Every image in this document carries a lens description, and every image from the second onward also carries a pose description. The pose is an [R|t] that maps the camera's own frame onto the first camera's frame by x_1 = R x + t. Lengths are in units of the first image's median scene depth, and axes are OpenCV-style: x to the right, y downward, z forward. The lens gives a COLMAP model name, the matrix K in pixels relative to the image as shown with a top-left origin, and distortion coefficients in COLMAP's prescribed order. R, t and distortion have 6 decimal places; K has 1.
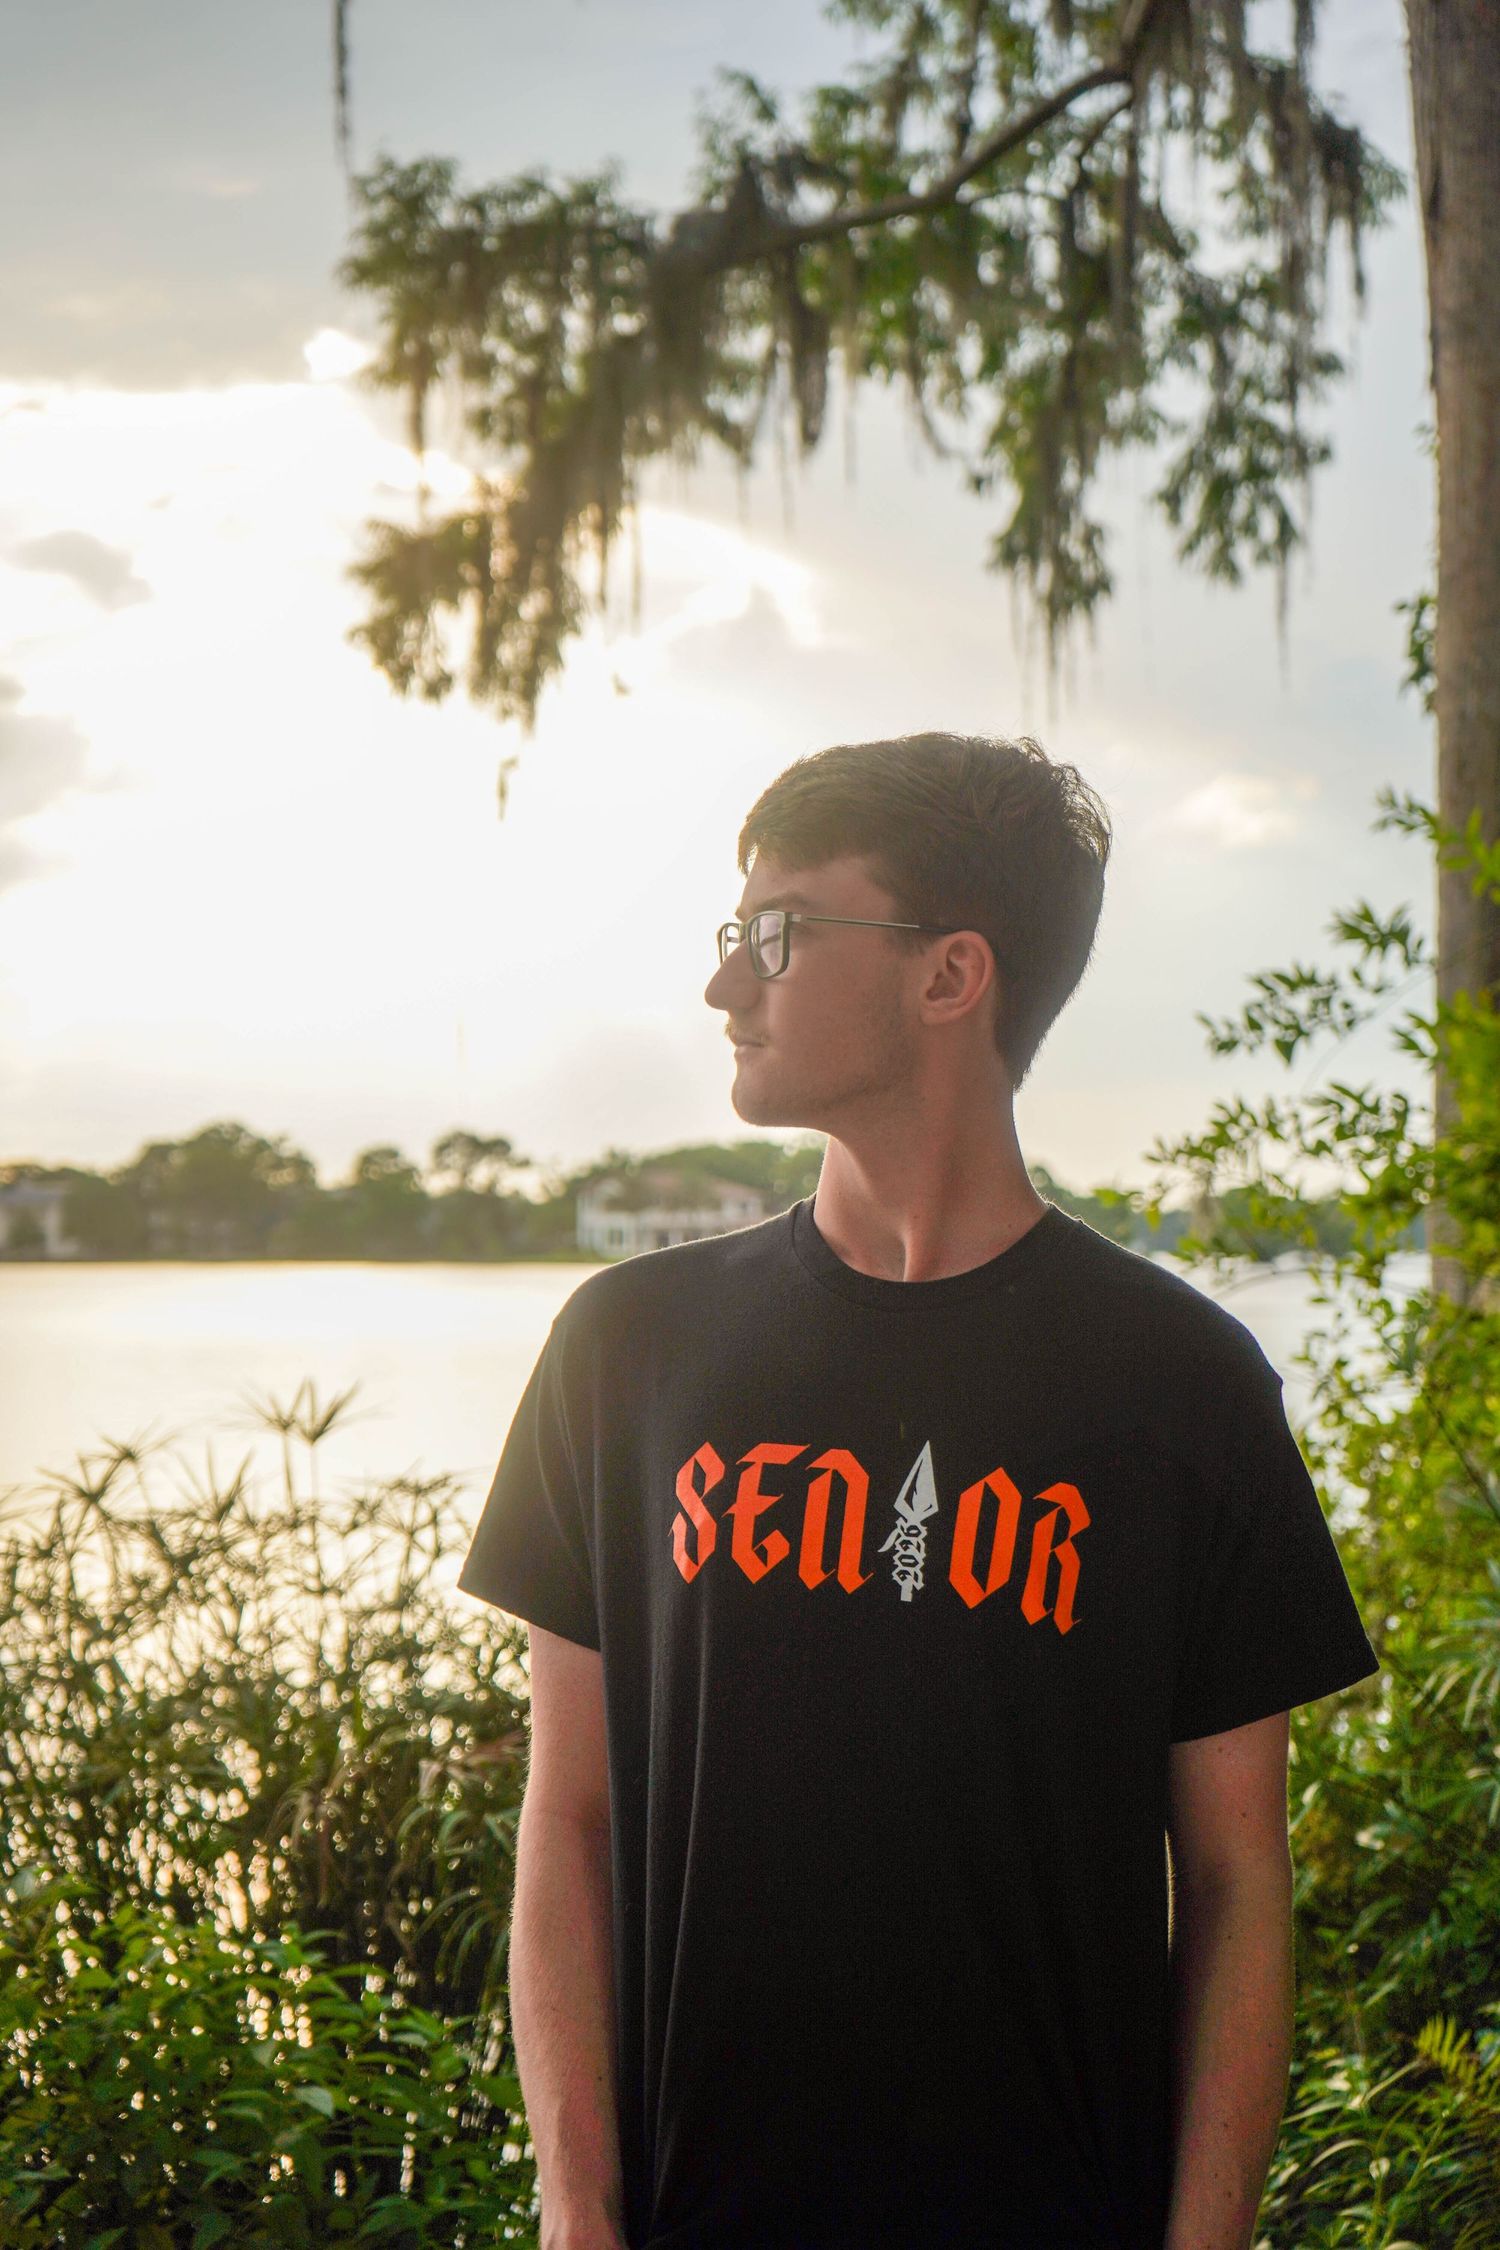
lens RADIAL K [[3522.2, 0, 749.9], [0, 3522.2, 1125.3], [0, 0, 1]] dist [-0.180093, 0.000000]
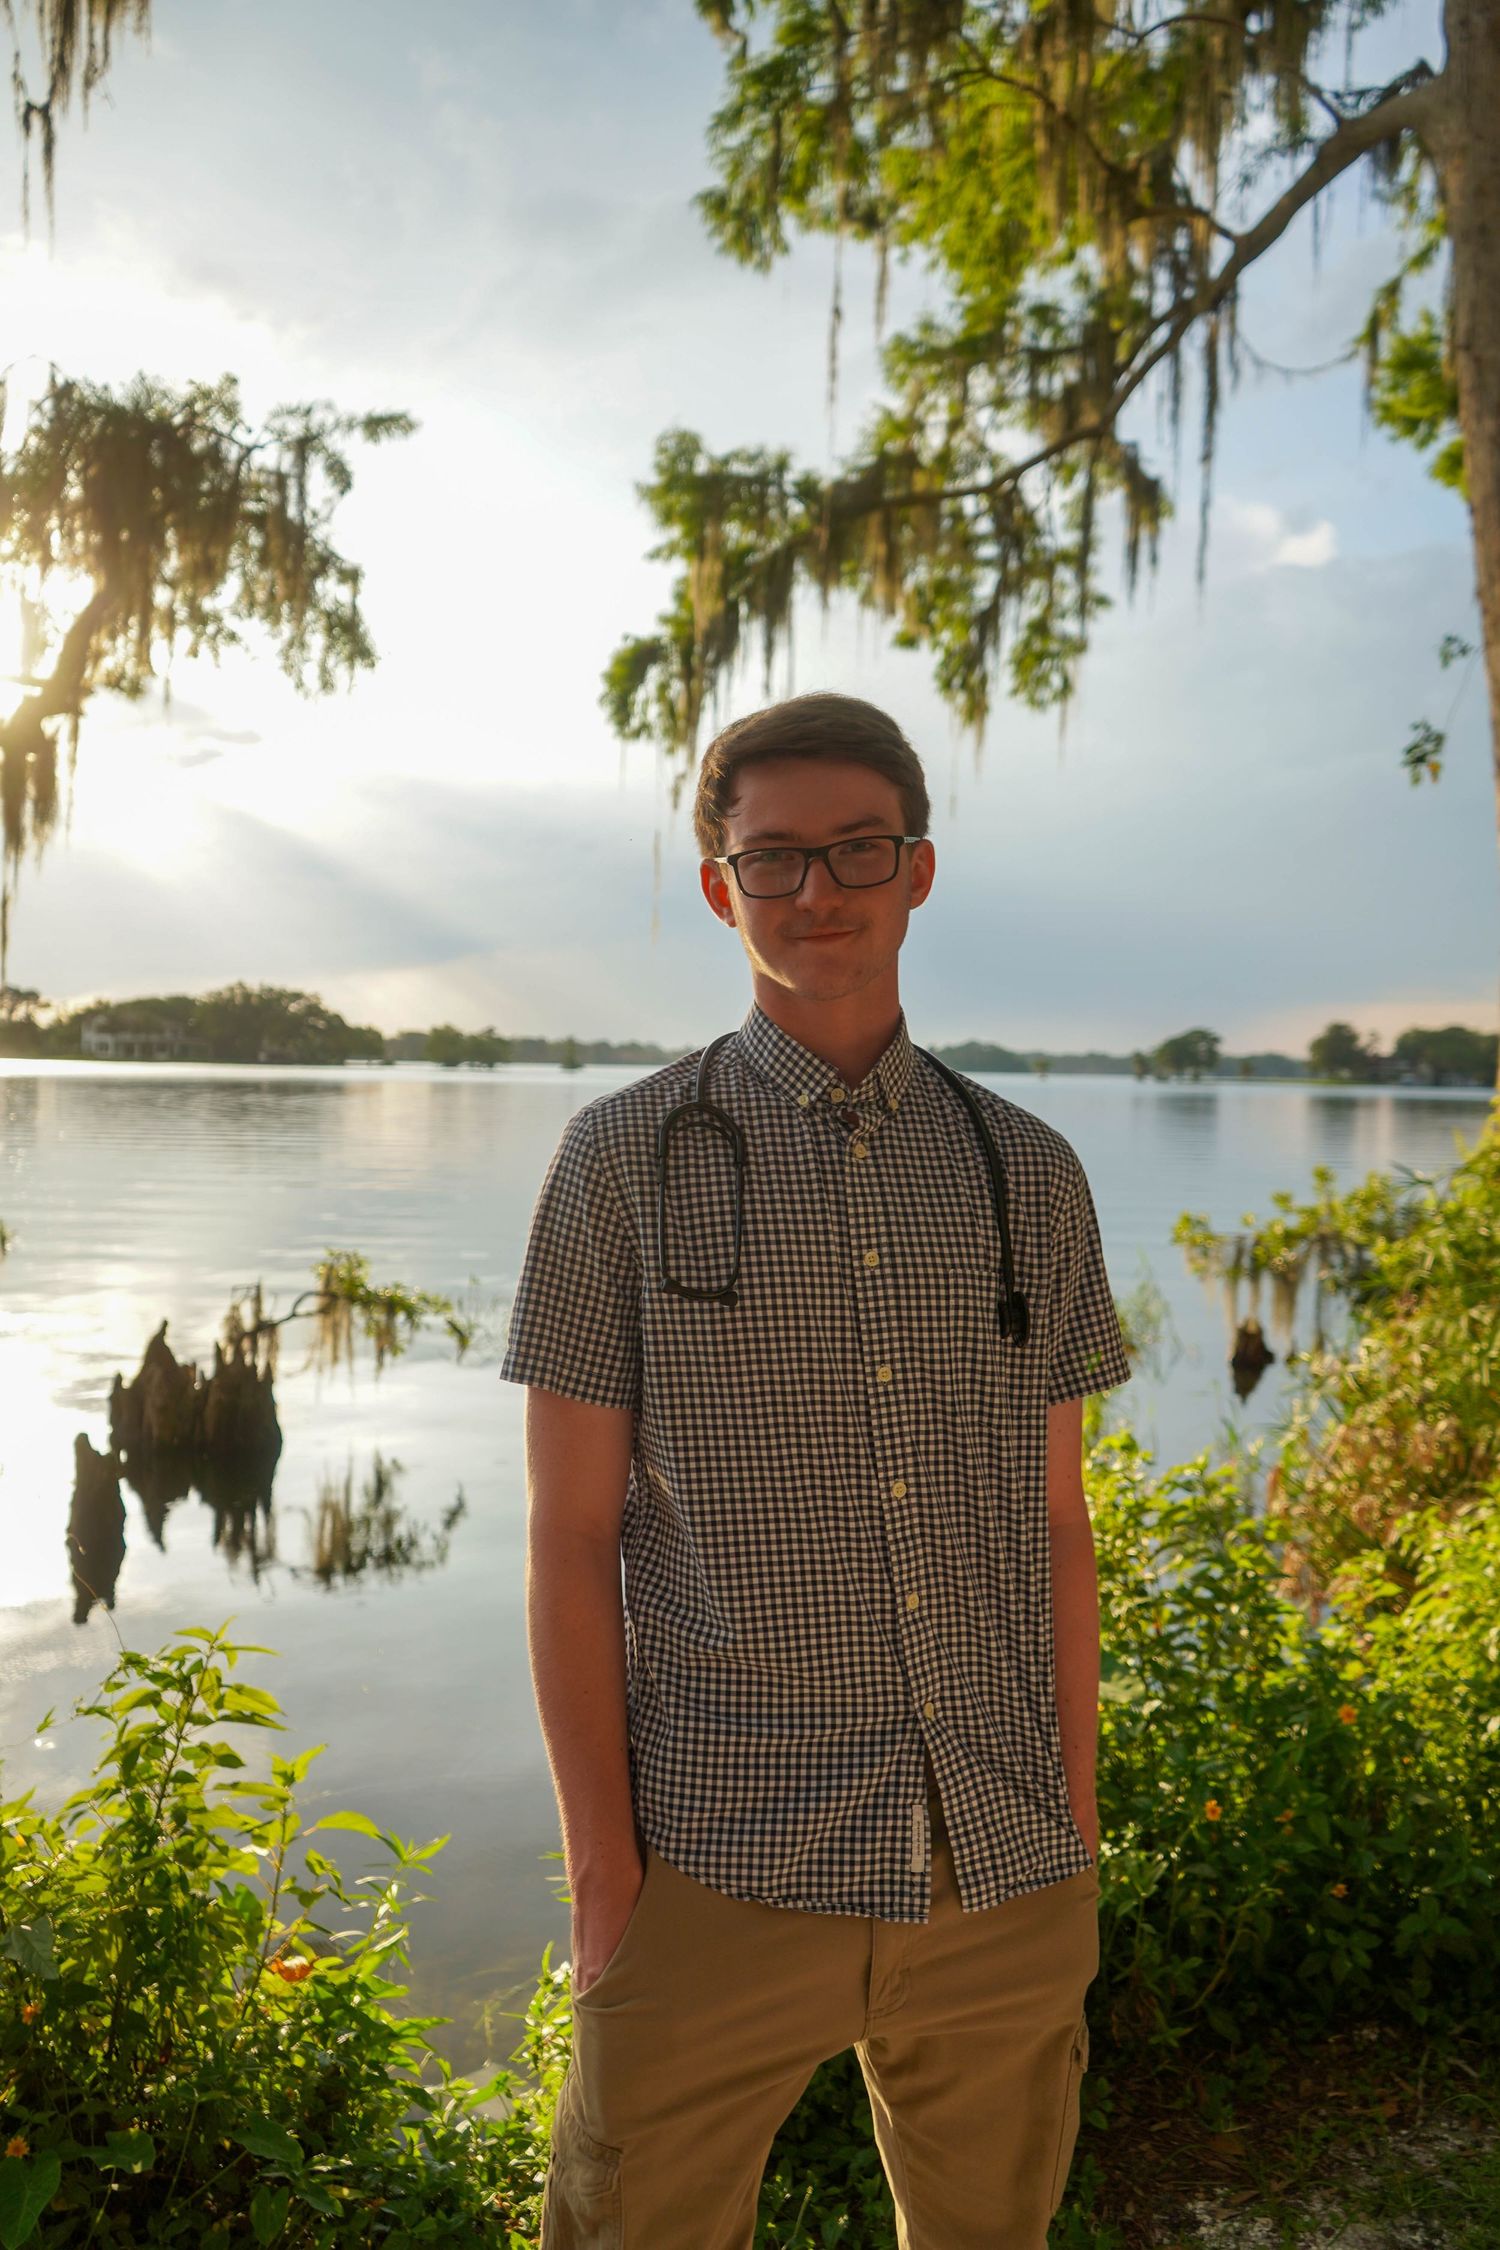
lens RADIAL K [[1777.9, 0, 749.9], [0, 1777.9, 1121.5], [0, 0, 1]] dist [0.001817, 0.000499]
pose [[0.913302, -0.008316, 0.407197, -0.415835], [-0.019973, 0.997674, 0.065173, 0.013615], [-0.406792, -0.067655, 0.911012, 0.136921]]
